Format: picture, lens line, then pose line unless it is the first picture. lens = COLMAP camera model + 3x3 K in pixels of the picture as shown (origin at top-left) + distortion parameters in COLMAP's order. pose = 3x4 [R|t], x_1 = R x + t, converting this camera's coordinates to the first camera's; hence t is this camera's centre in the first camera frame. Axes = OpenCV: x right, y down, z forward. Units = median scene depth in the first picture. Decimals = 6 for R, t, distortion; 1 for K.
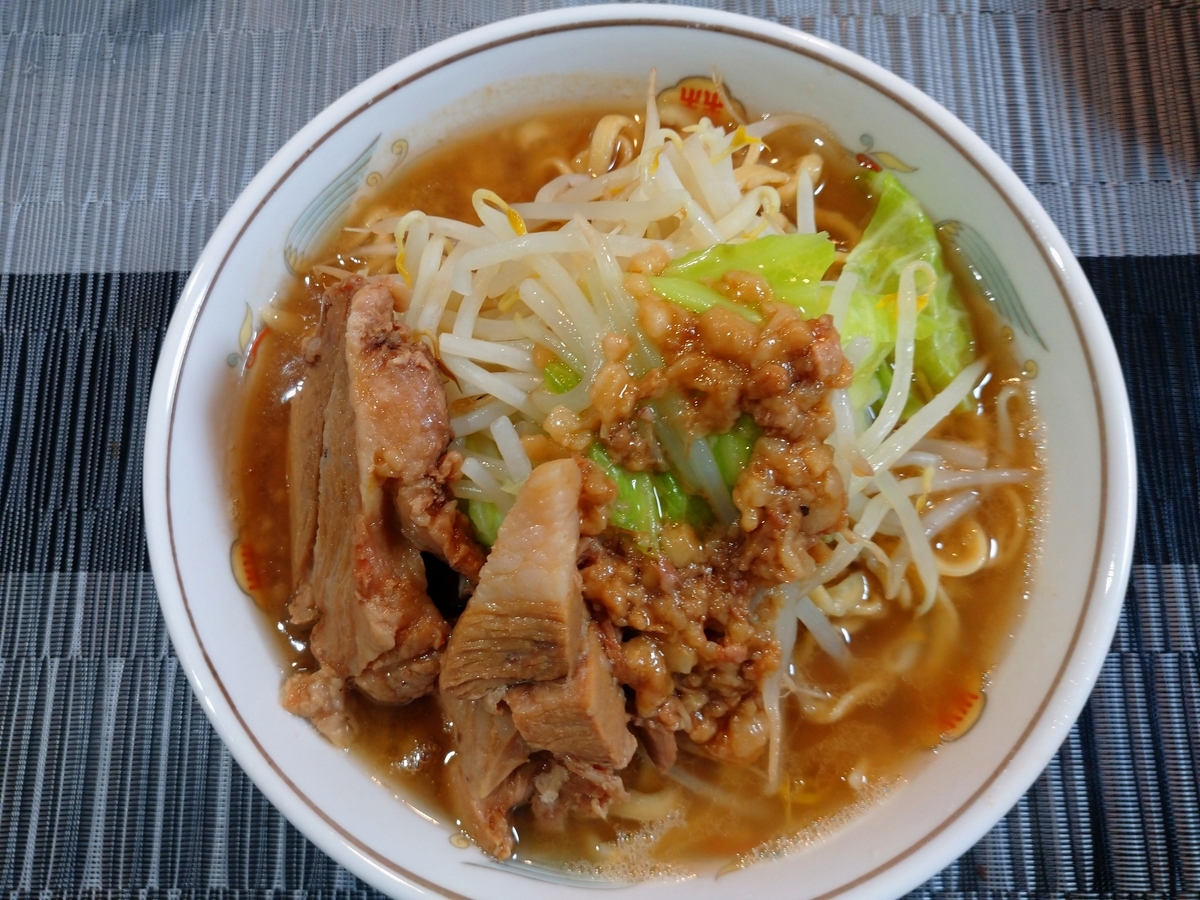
lens RADIAL K [[1006.0, 0, 571.5], [0, 1006.0, 445.9], [0, 0, 1]] dist [0.008208, 0.007087]
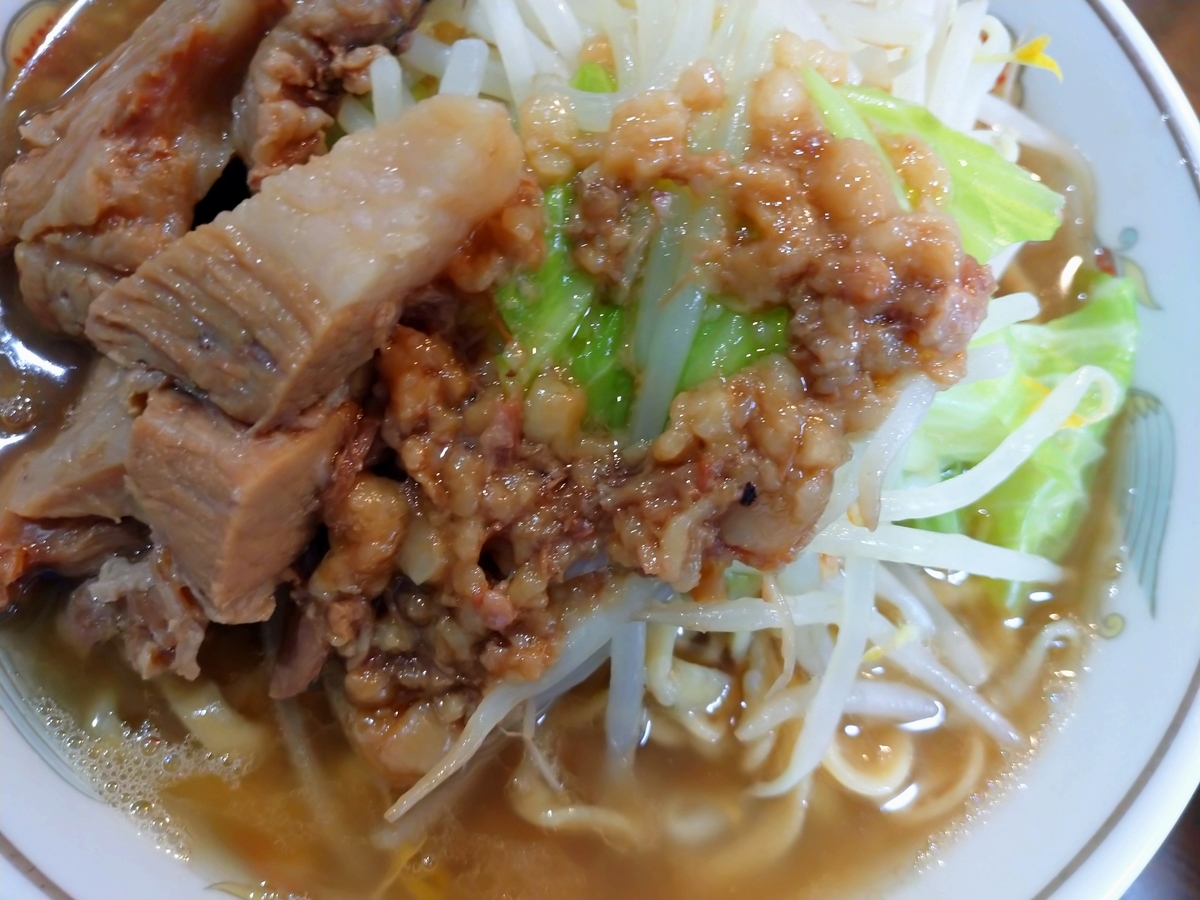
lens RADIAL K [[1074.0, 0, 597.6], [0, 1074.0, 412.0], [0, 0, 1]] dist [0.055313, -0.273678]
pose [[0.734403, 0.678693, -0.005343, 0.114920], [-0.674881, 0.729398, -0.111866, 0.133785], [-0.072026, 0.085761, 0.993709, 0.315634]]
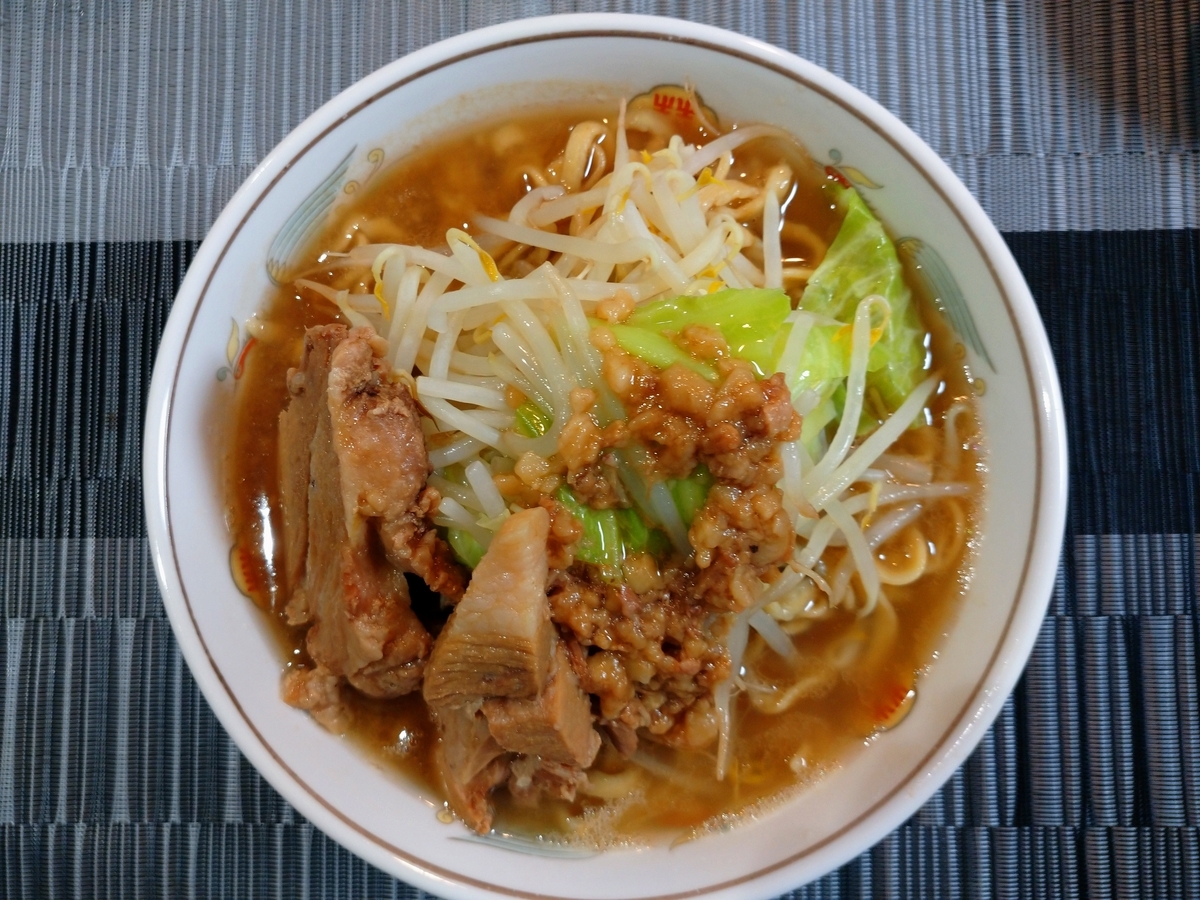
lens RADIAL K [[1006.0, 0, 571.5], [0, 1006.0, 445.9], [0, 0, 1]] dist [0.008208, 0.007087]
pose [[0.999989, -0.000275, 0.004736, 0.023933], [-0.000451, 0.988285, 0.152616, -0.179599], [-0.004723, -0.152617, 0.988274, -0.052018]]
